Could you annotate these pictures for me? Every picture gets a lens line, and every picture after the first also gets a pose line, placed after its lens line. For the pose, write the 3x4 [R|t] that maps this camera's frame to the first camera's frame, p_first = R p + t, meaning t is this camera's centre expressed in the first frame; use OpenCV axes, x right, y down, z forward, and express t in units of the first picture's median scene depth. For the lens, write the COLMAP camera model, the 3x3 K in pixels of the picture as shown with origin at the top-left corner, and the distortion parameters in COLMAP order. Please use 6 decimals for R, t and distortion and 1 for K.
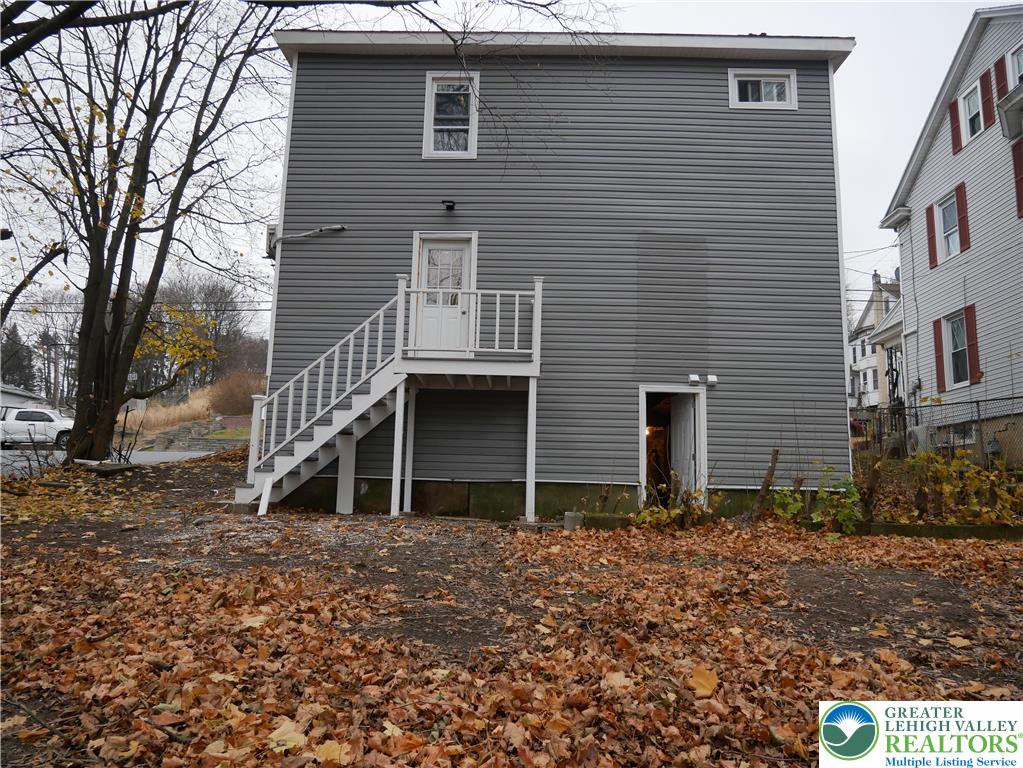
lens RADIAL K [[727.6, 0, 510.1], [0, 727.6, 377.2], [0, 0, 1]] dist [-0.051745, 0.022911]
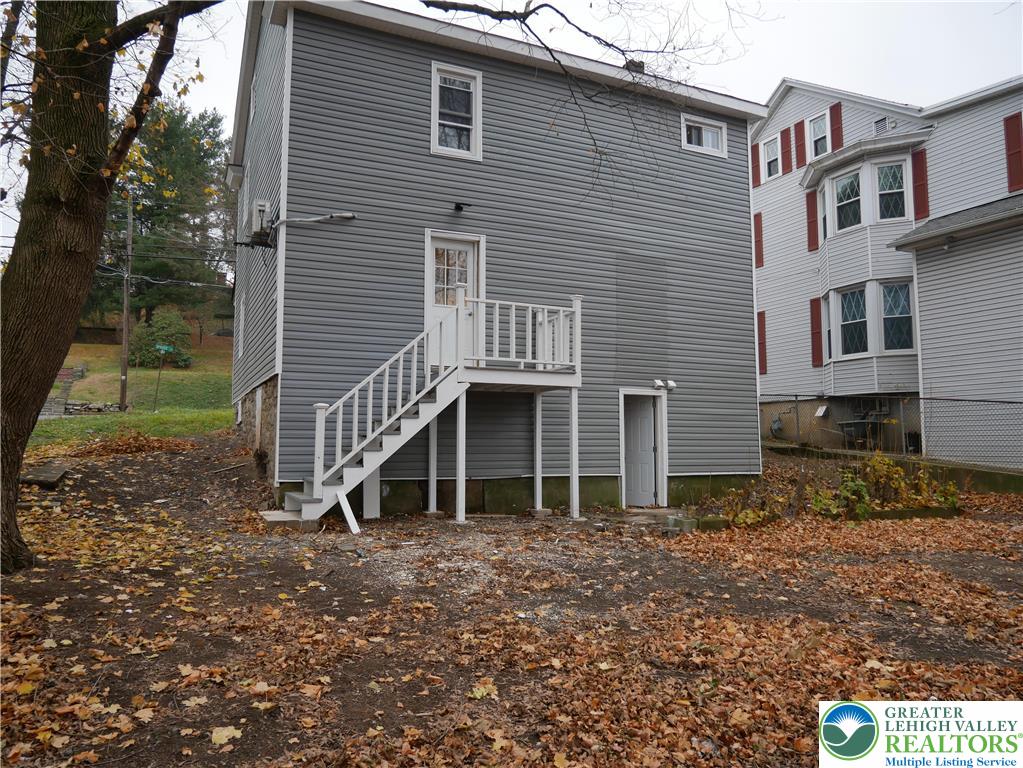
lens RADIAL K [[727.6, 0, 516.5], [0, 727.6, 374.6], [0, 0, 1]] dist [-0.051745, 0.022911]
pose [[0.896399, 0.018323, 0.442870, -0.464186], [-0.052324, 0.996533, 0.064678, -0.074814], [-0.440150, -0.081150, 0.894250, 0.047328]]
